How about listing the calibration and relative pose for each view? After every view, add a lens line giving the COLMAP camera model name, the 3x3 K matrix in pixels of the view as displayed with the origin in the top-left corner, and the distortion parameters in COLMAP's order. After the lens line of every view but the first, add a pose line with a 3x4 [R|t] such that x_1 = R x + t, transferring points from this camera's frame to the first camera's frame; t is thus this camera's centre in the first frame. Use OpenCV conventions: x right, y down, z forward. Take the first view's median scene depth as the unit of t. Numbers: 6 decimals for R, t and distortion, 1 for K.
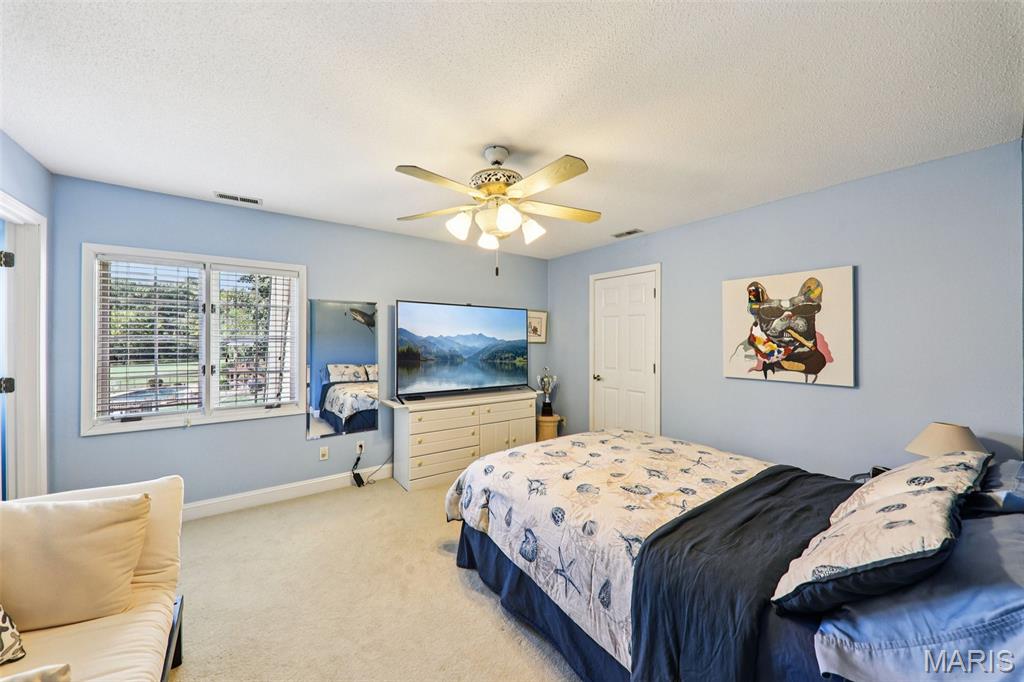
lens RADIAL K [[367.8, 0, 512.0], [0, 367.8, 341.0], [0, 0, 1]] dist [-0.001562, -0.000309]
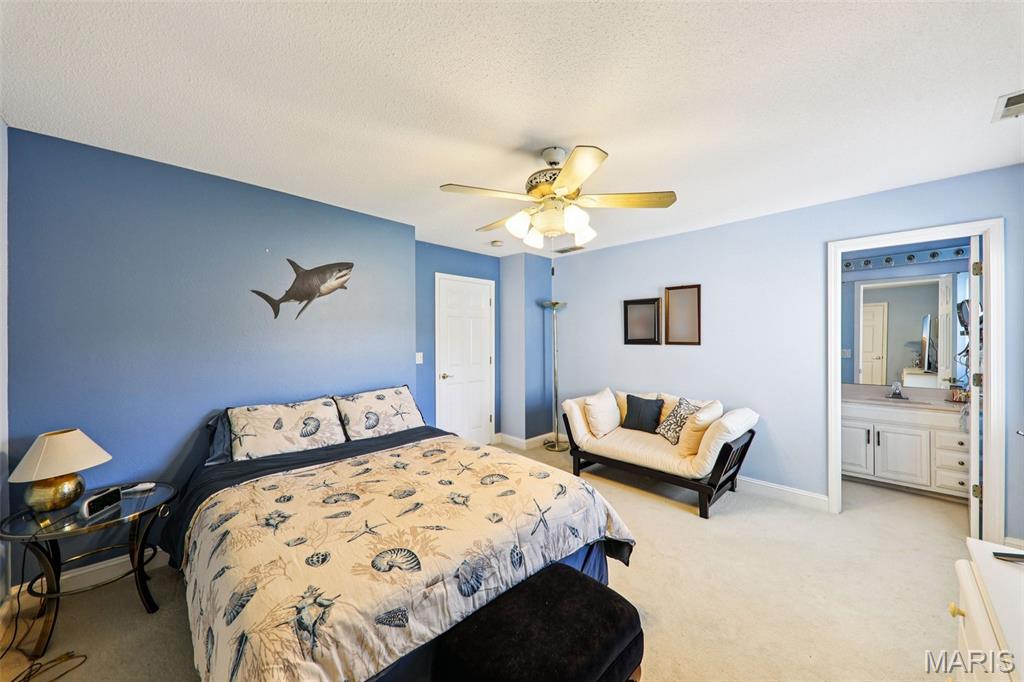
lens RADIAL K [[367.8, 0, 512.0], [0, 367.8, 341.0], [0, 0, 1]] dist [-0.001562, -0.000309]
pose [[-0.988530, 0.001046, -0.151018, 0.119376], [-0.000136, 0.999969, 0.007815, -0.002354], [0.151021, 0.007746, -0.988500, 1.060636]]
